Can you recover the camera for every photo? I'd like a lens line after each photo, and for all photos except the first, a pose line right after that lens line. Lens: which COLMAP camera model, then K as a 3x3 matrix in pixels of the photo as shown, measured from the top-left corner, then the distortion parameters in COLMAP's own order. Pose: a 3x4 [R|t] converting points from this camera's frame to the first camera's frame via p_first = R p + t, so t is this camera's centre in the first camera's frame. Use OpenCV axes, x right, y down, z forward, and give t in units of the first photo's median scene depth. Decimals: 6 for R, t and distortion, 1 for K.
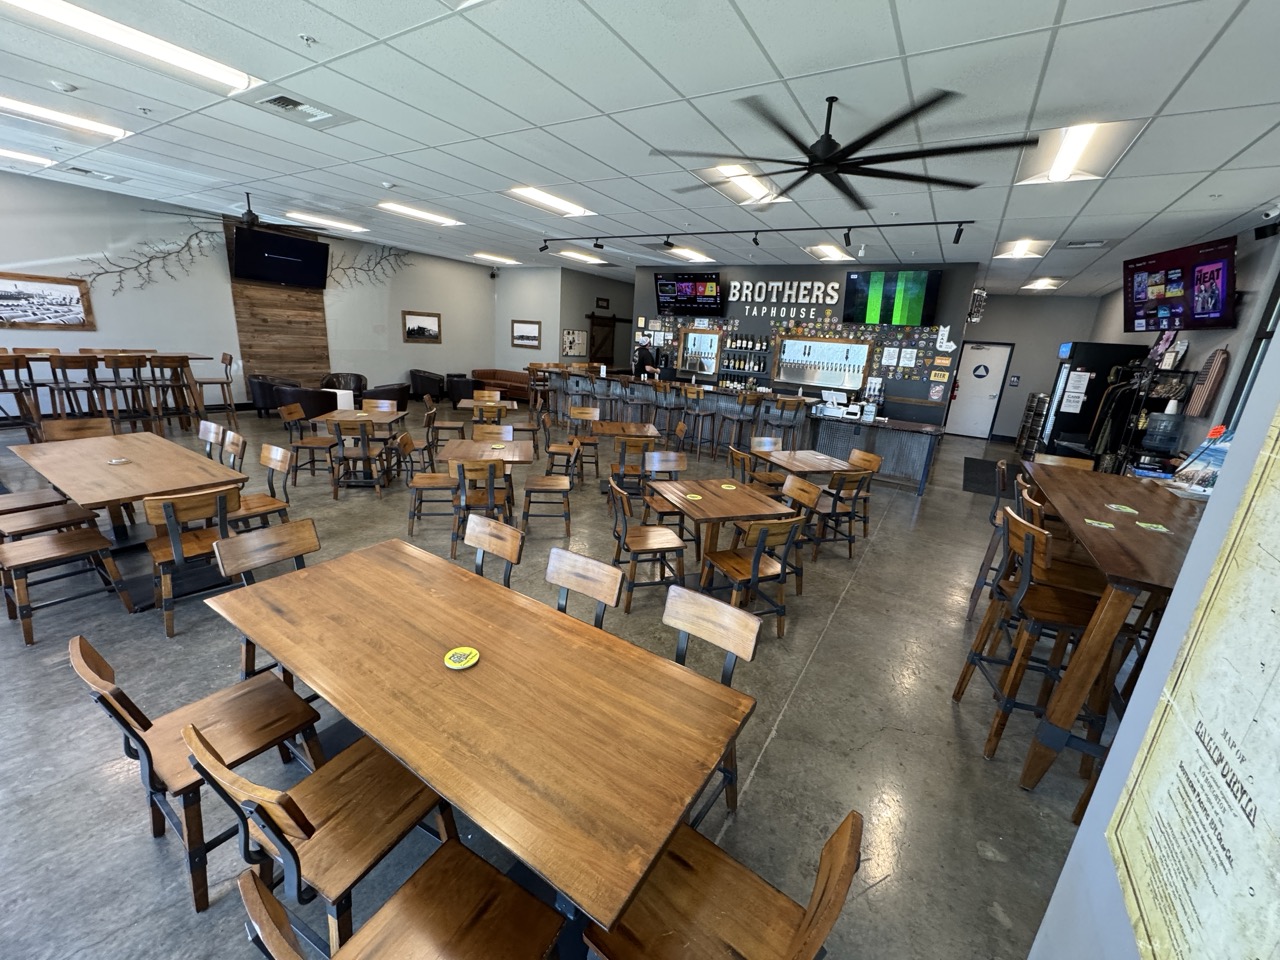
lens RADIAL K [[508.5, 0, 640.0], [0, 508.5, 478.4], [0, 0, 1]] dist [-0.003229, 0.000723]
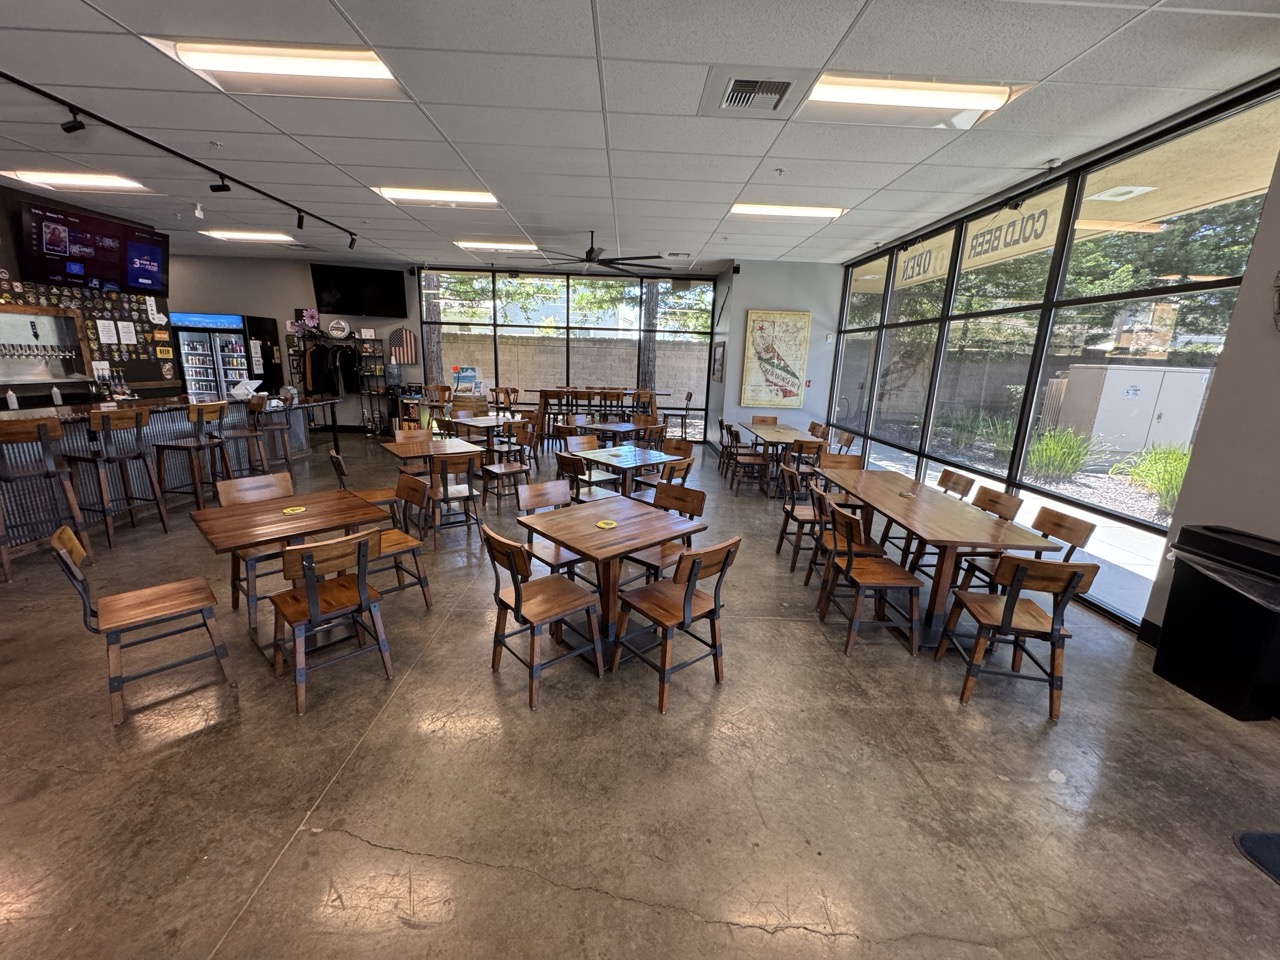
lens RADIAL K [[508.5, 0, 638.7], [0, 508.5, 476.7], [0, 0, 1]] dist [-0.003229, 0.000723]
pose [[-0.540488, -0.275326, 0.795028, -0.544362], [0.155735, 0.895873, 0.416123, -0.214635], [-0.826813, 0.348723, -0.441330, 0.679352]]
